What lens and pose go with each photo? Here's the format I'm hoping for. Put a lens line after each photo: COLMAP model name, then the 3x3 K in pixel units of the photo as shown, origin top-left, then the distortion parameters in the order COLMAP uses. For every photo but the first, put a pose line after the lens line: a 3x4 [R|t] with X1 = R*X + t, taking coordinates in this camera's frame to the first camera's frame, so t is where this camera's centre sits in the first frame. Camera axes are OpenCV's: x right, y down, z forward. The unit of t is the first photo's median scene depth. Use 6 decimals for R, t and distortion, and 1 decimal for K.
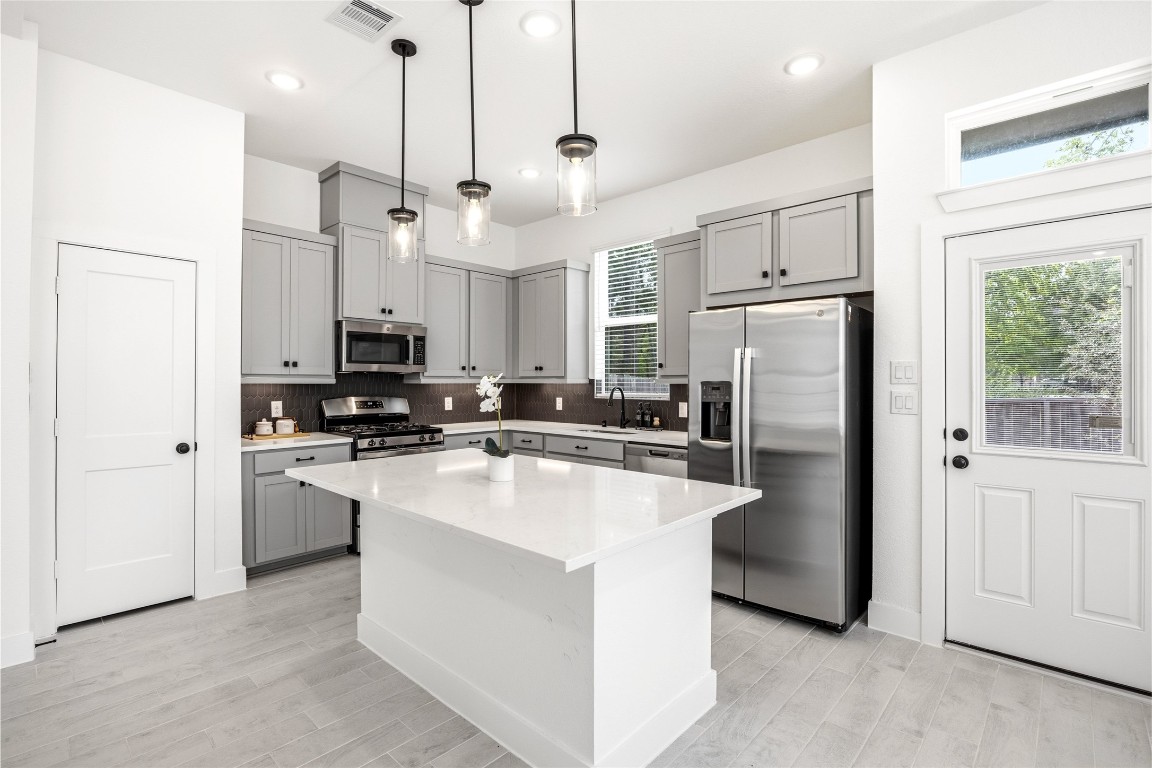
lens RADIAL K [[525.0, 0, 577.2], [0, 525.0, 383.9], [0, 0, 1]] dist [-0.023913, 0.000088]
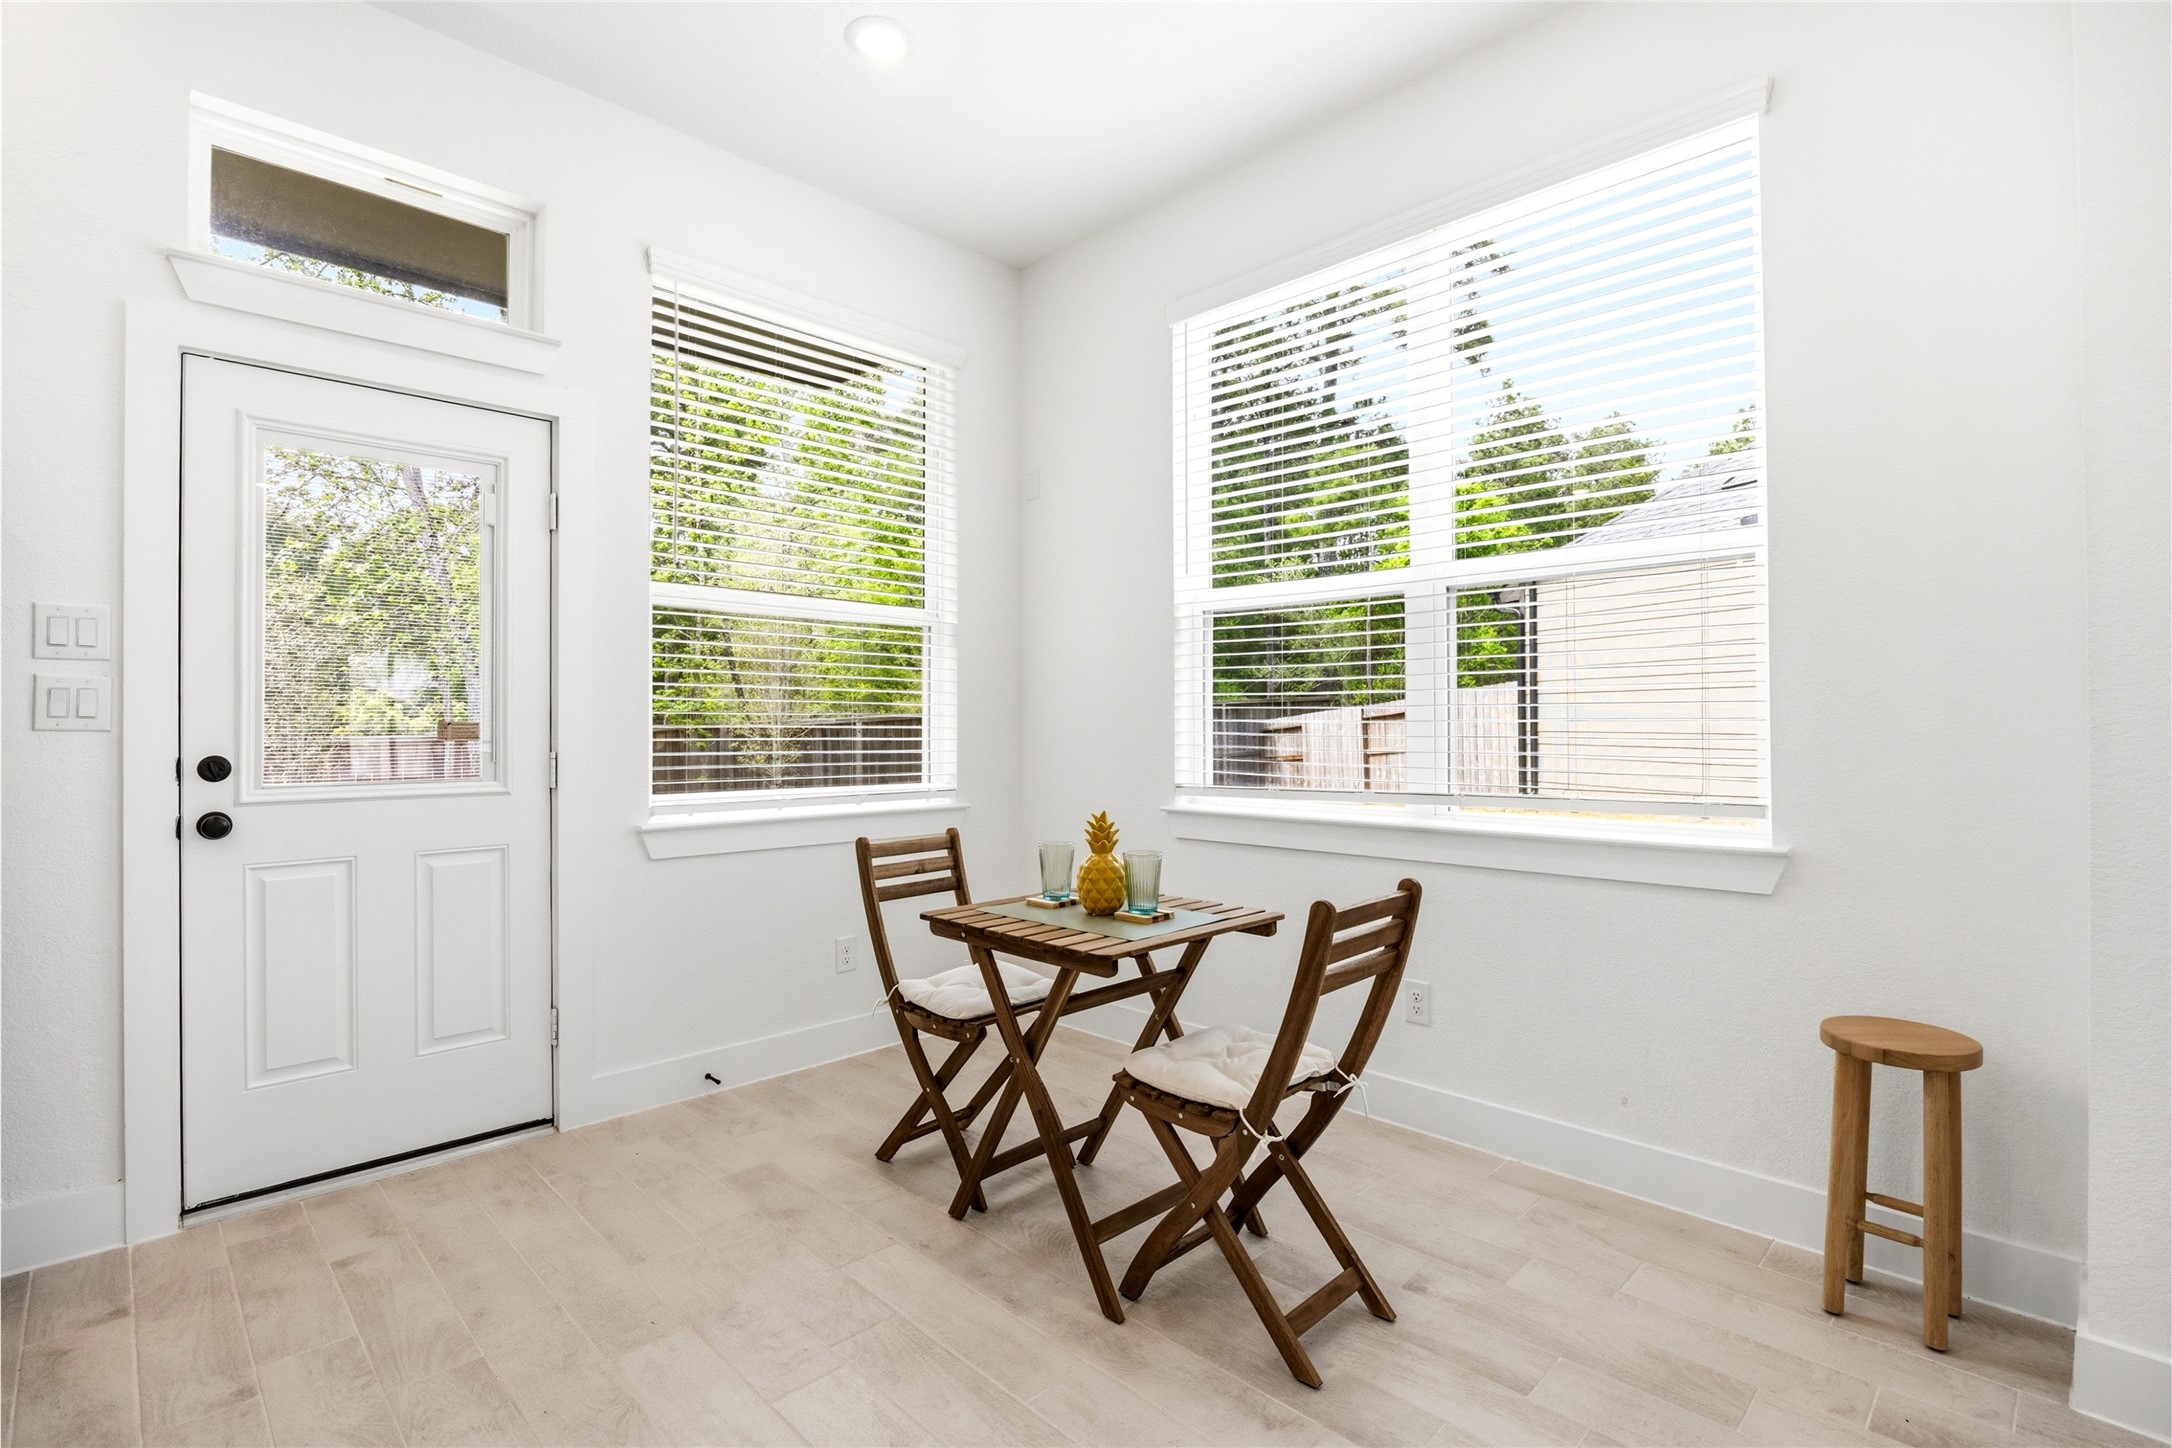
lens RADIAL K [[989.9, 0, 1087.1], [0, 989.9, 721.3], [0, 0, 1]] dist [-0.023913, 0.000088]
pose [[0.025973, 0.002312, 0.999660, -0.146081], [0.001805, 0.999996, -0.002359, 0.058246], [-0.999661, 0.001865, 0.025968, 0.165879]]
